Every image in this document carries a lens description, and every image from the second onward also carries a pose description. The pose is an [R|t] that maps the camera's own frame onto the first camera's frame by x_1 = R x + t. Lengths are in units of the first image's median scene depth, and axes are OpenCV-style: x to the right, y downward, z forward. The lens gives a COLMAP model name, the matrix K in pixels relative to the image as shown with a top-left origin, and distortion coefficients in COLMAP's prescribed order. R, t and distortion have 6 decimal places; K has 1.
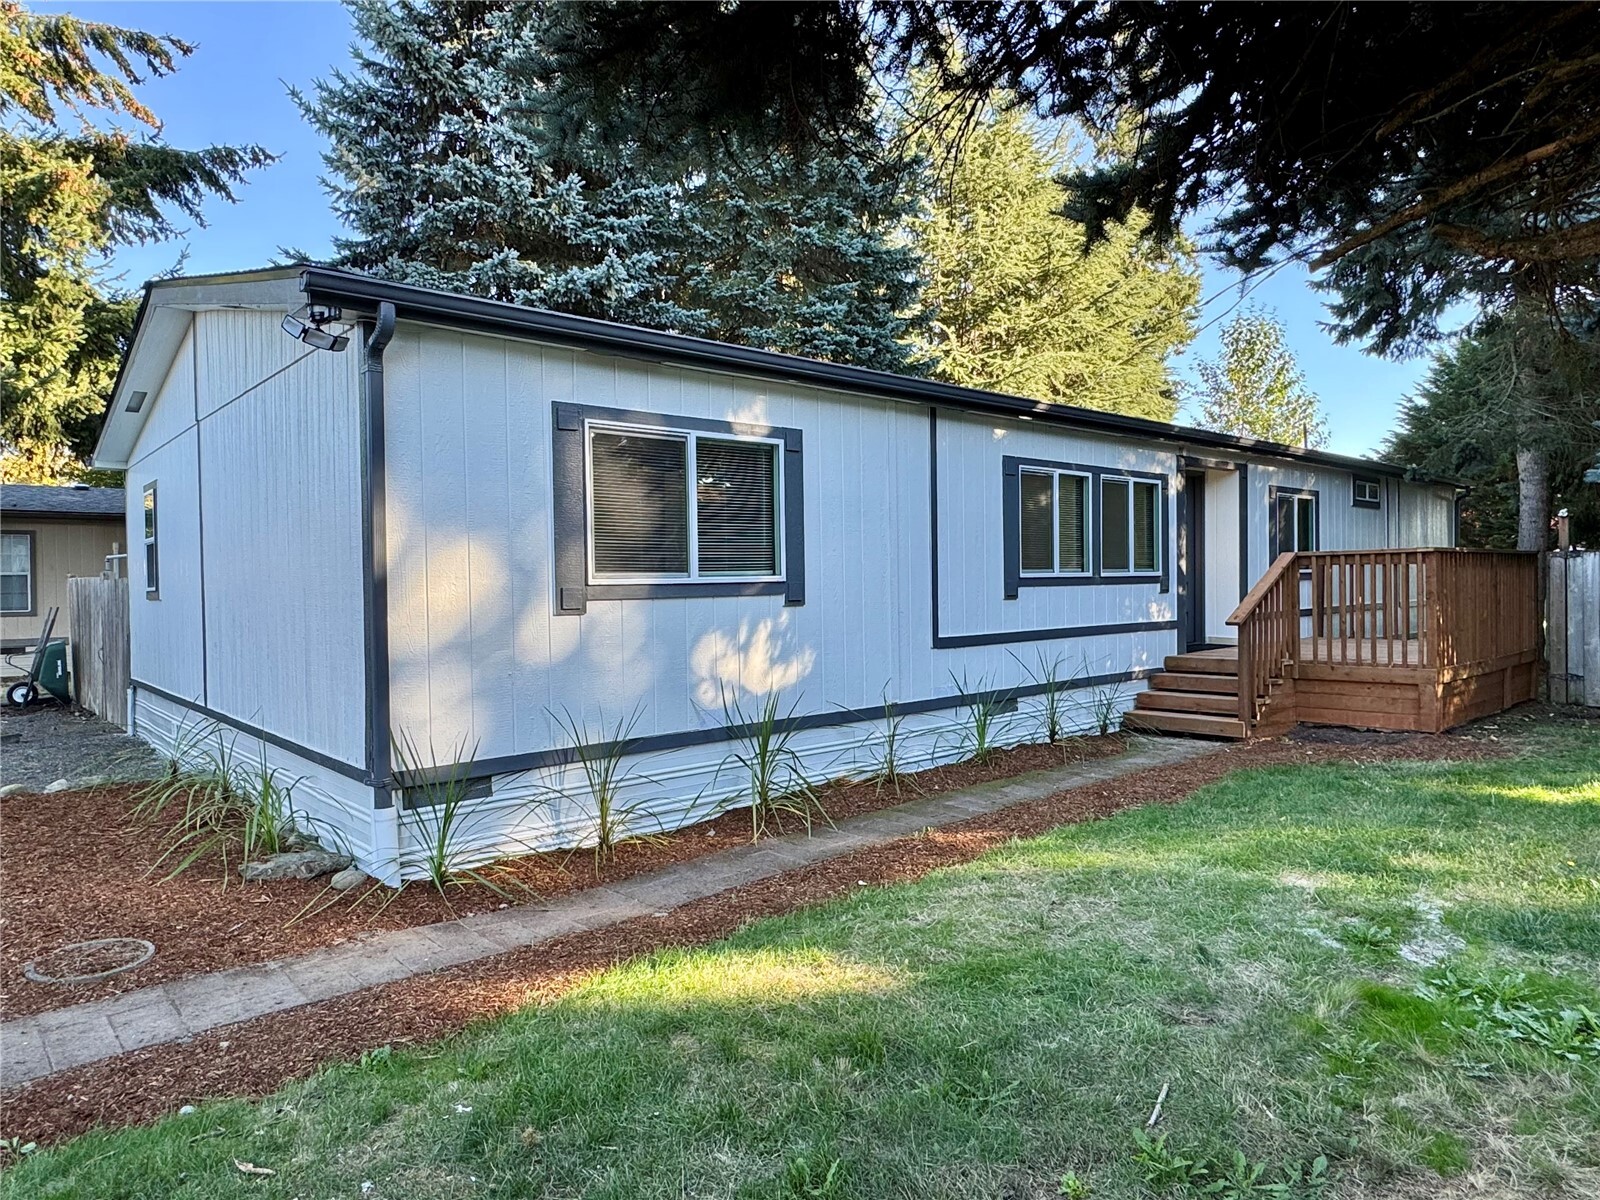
lens RADIAL K [[1008.7, 0, 800.7], [0, 1008.7, 604.4], [0, 0, 1]] dist [-0.008840, 0.007472]
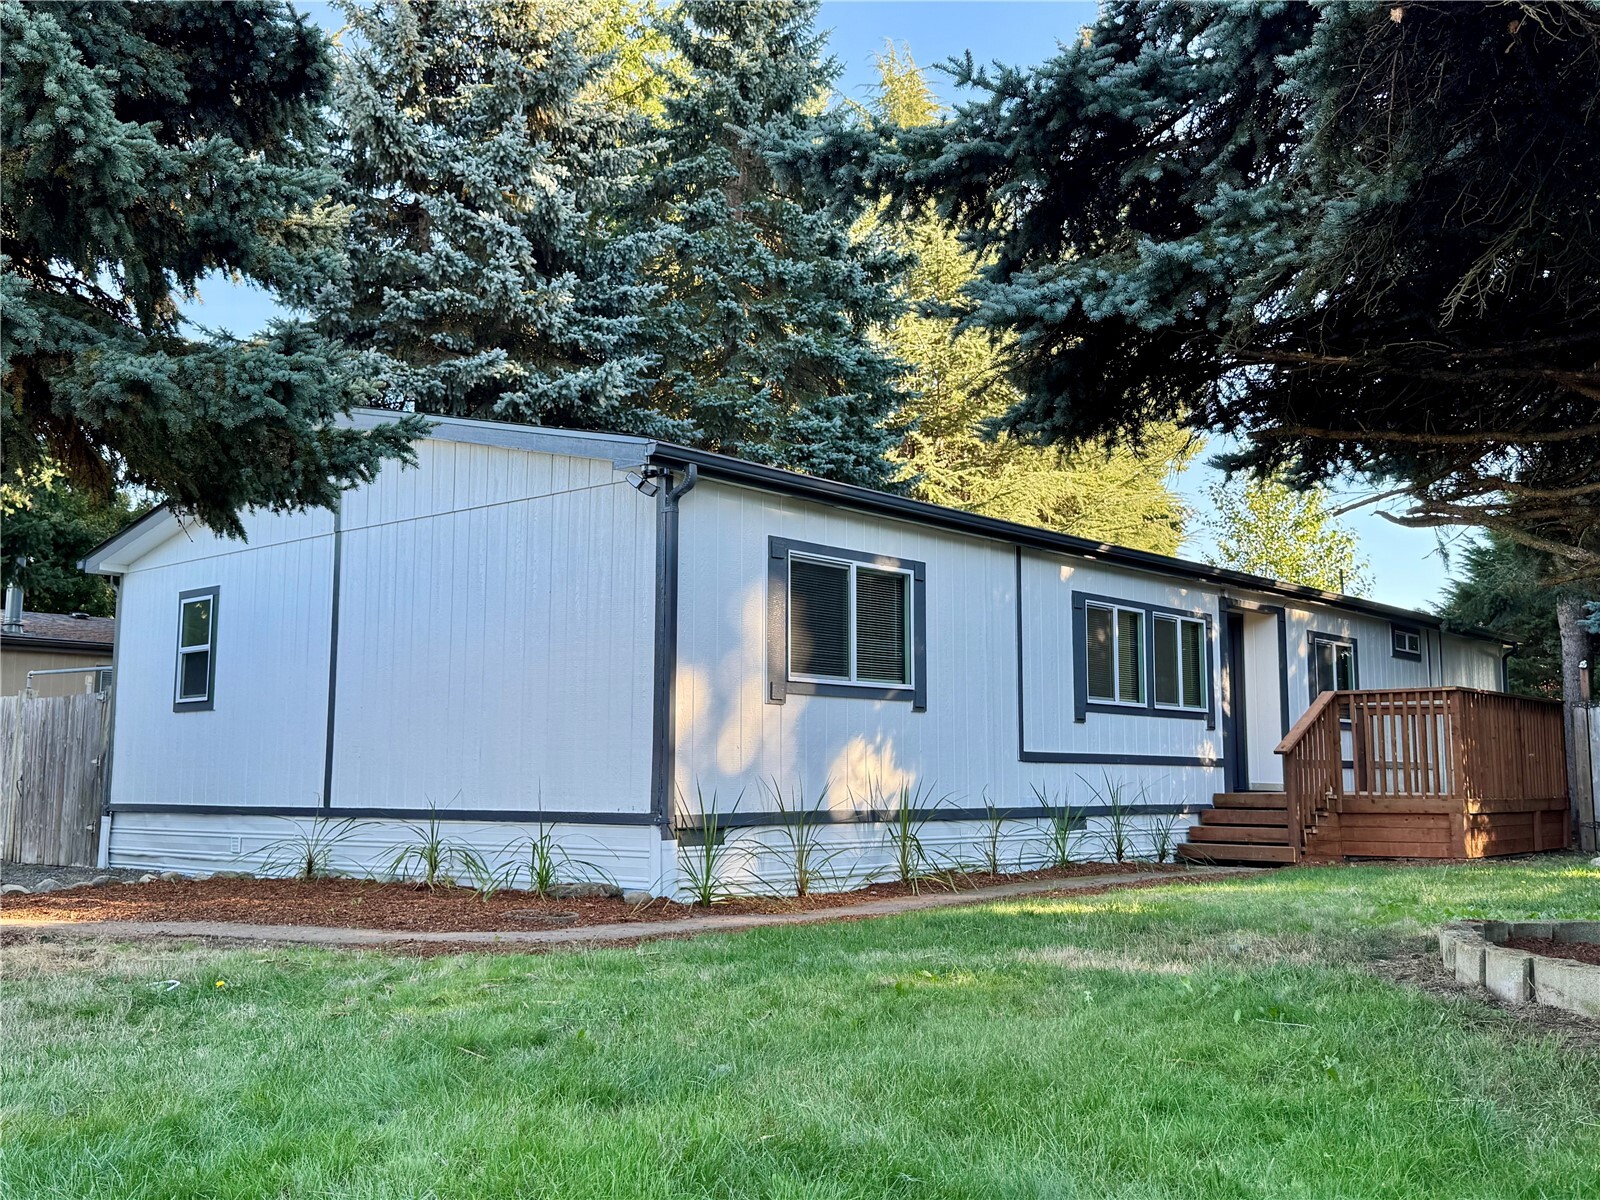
lens RADIAL K [[1503.5, 0, 809.3], [0, 1503.5, 595.8], [0, 0, 1]] dist [0.084489, 0.000000]
pose [[0.992165, 0.033129, 0.120466, -0.237462], [-0.015824, 0.989760, -0.141861, 0.080260], [-0.123932, 0.138843, 0.982529, -0.485071]]
